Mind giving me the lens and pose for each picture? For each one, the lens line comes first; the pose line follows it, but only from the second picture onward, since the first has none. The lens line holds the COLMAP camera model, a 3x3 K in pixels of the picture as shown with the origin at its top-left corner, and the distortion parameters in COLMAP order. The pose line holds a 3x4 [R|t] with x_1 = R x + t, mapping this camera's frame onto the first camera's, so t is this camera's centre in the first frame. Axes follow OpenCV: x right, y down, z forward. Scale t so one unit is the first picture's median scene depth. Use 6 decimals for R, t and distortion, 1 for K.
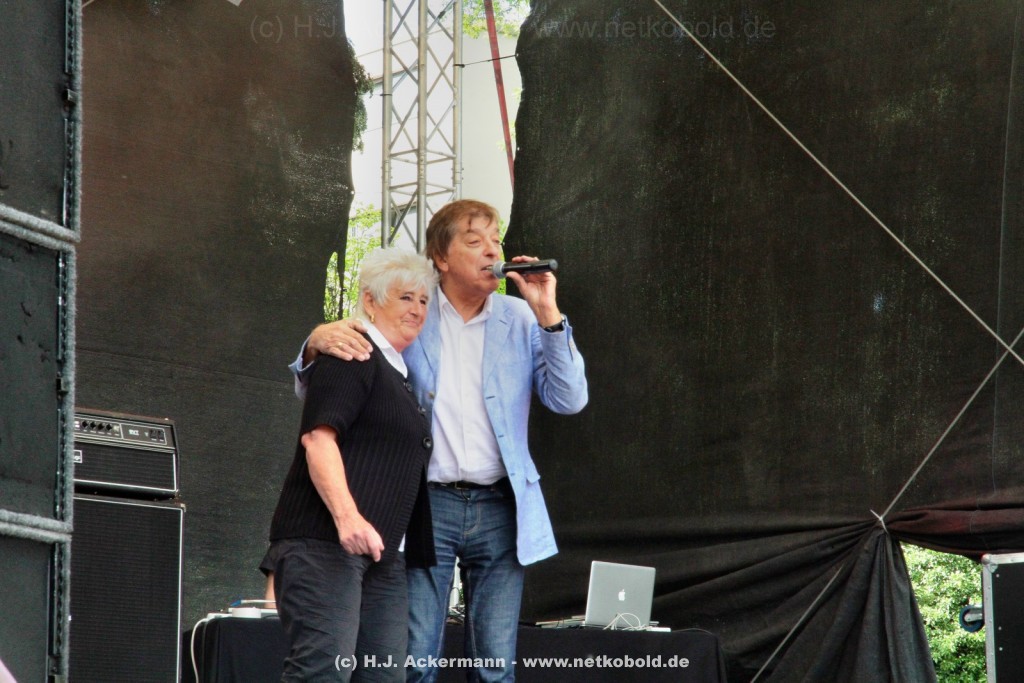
lens RADIAL K [[3442.7, 0, 512.0], [0, 3442.7, 341.5], [0, 0, 1]] dist [0.350653, 2.354254]
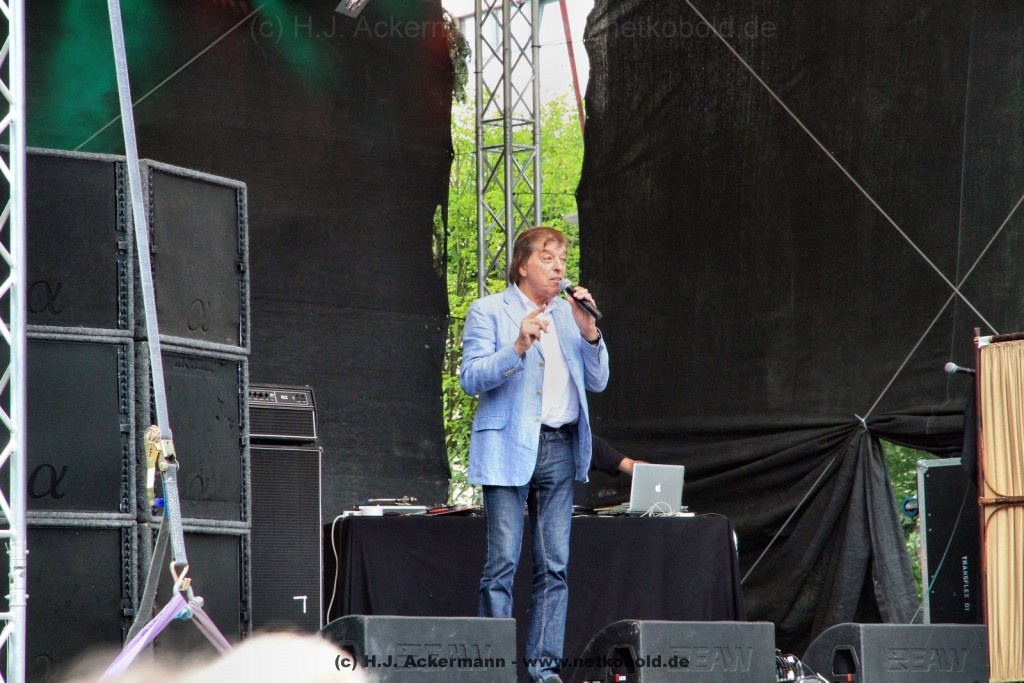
lens RADIAL K [[3617.2, 0, 512.0], [0, 3617.2, 341.5], [0, 0, 1]] dist [0.388619, 0.428518]
pose [[0.998661, -0.022833, -0.046420, 0.083158], [0.025776, 0.997629, 0.063817, -0.142698], [0.044853, -0.064928, 0.996881, -0.740037]]
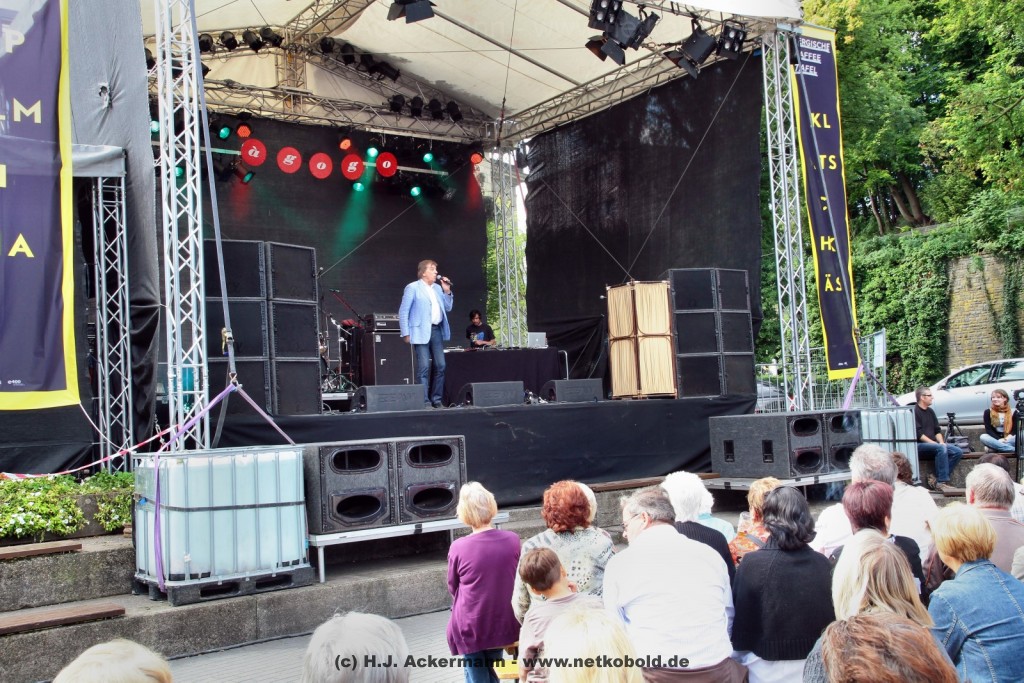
lens RADIAL K [[1015.9, 0, 507.3], [0, 1015.9, 342.3], [0, 0, 1]] dist [0.004068, 0.099460]
pose [[0.984682, -0.067246, -0.160868, 0.392337], [0.083526, 0.991805, 0.096674, -0.093585], [0.153048, -0.108630, 0.982230, -0.453722]]
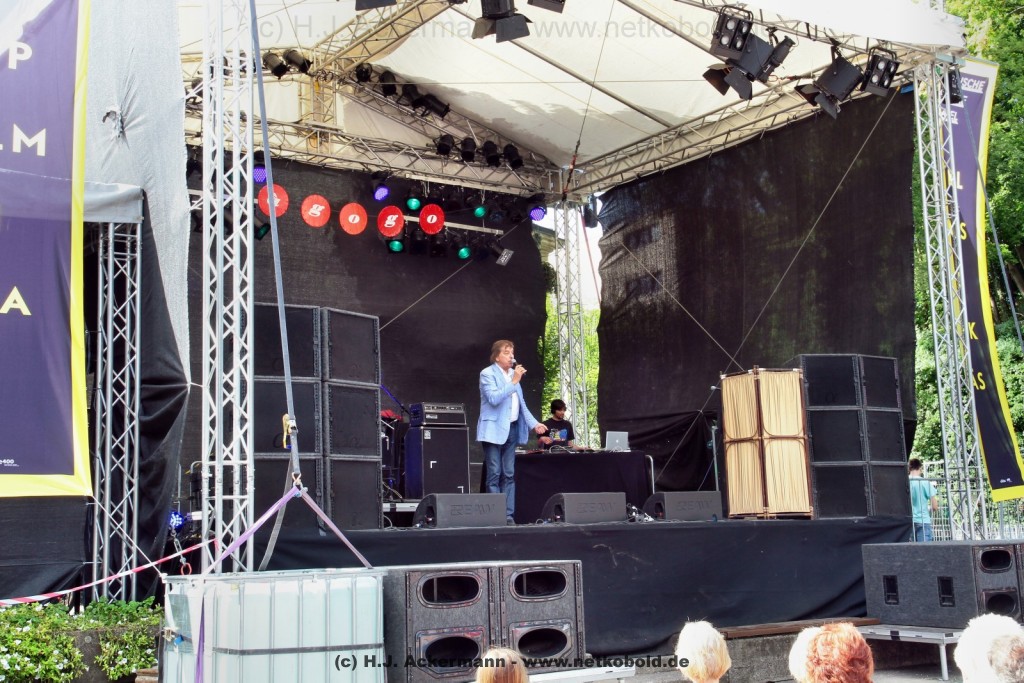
lens RADIAL K [[1254.1, 0, 519.2], [0, 1254.1, 335.8], [0, 0, 1]] dist [0.073207, 0.041597]
pose [[0.985898, -0.061798, -0.155516, 0.268147], [0.063998, 0.997908, 0.009175, -0.091132], [0.154624, -0.018998, 0.987791, -0.432239]]
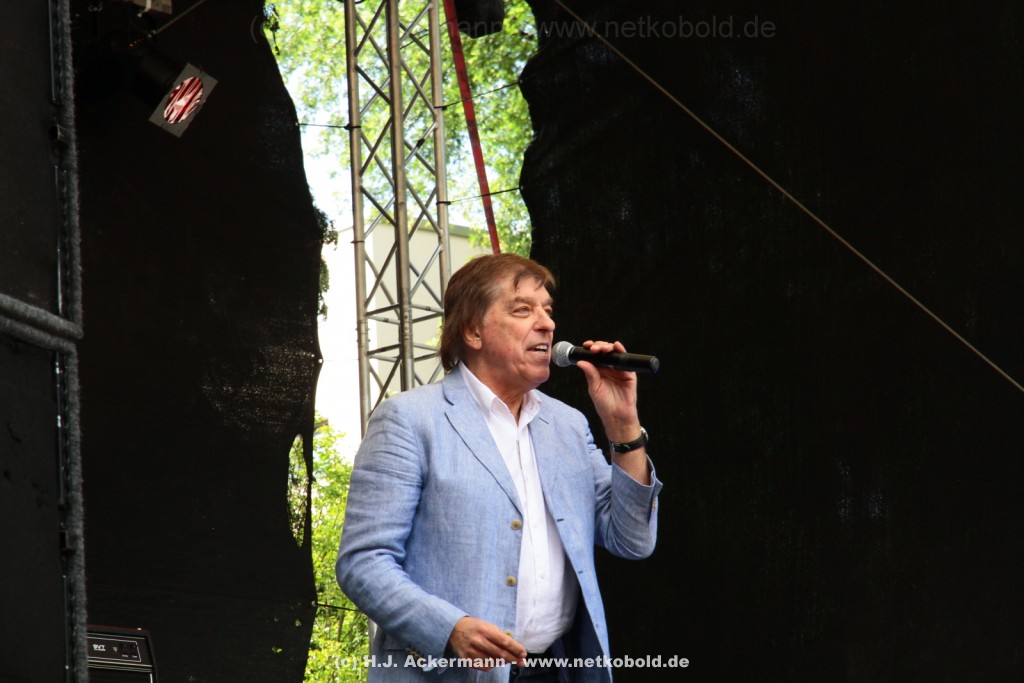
lens RADIAL K [[3788.7, 0, 512.0], [0, 3788.7, 341.5], [0, 0, 1]] dist [0.481429, -1.416233]
pose [[0.998624, -0.046582, 0.024100, -0.055733], [0.047964, 0.997024, -0.060350, 0.022822], [-0.021217, 0.061423, 0.997886, 0.222307]]
